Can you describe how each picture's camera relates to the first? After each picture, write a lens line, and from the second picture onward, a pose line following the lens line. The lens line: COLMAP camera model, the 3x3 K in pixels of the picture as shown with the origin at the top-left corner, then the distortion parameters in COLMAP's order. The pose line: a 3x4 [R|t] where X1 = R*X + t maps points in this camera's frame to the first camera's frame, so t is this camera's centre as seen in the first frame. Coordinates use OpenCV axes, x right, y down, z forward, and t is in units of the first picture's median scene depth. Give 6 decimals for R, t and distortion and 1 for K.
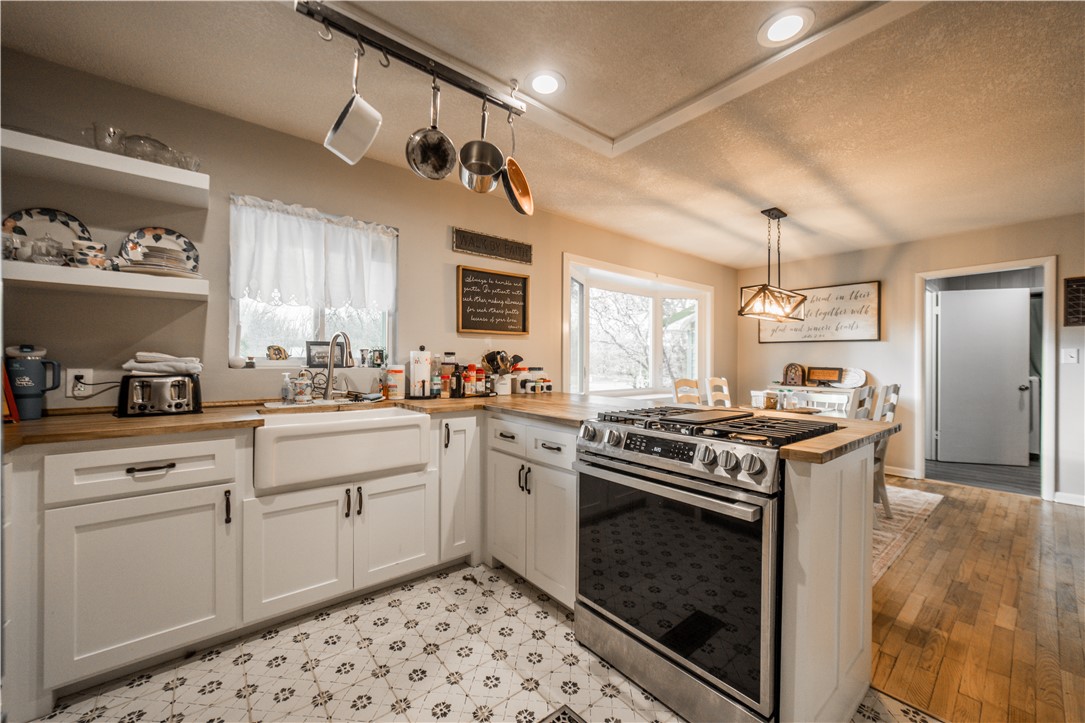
lens RADIAL K [[414.3, 0, 539.3], [0, 414.3, 363.7], [0, 0, 1]] dist [-0.023824, 0.011456]
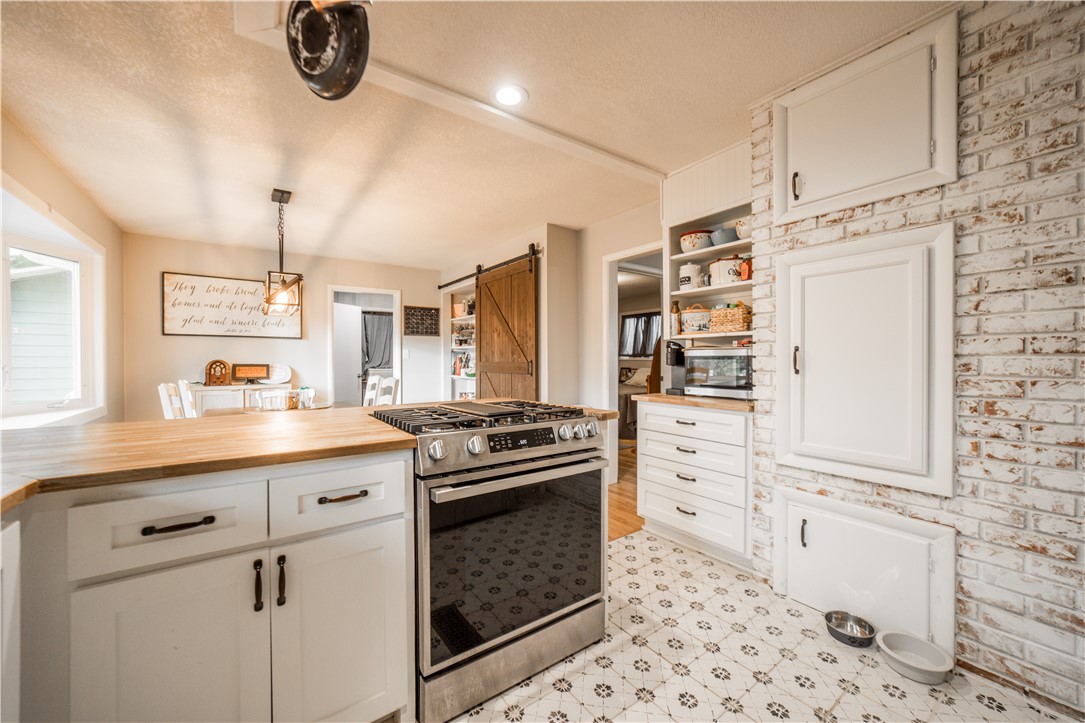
lens RADIAL K [[414.3, 0, 539.3], [0, 414.3, 363.7], [0, 0, 1]] dist [-0.023824, 0.011456]
pose [[0.074707, -0.016283, 0.997073, -0.519728], [0.008559, 0.999840, 0.015687, -0.003194], [-0.997169, 0.007362, 0.074834, 0.617779]]
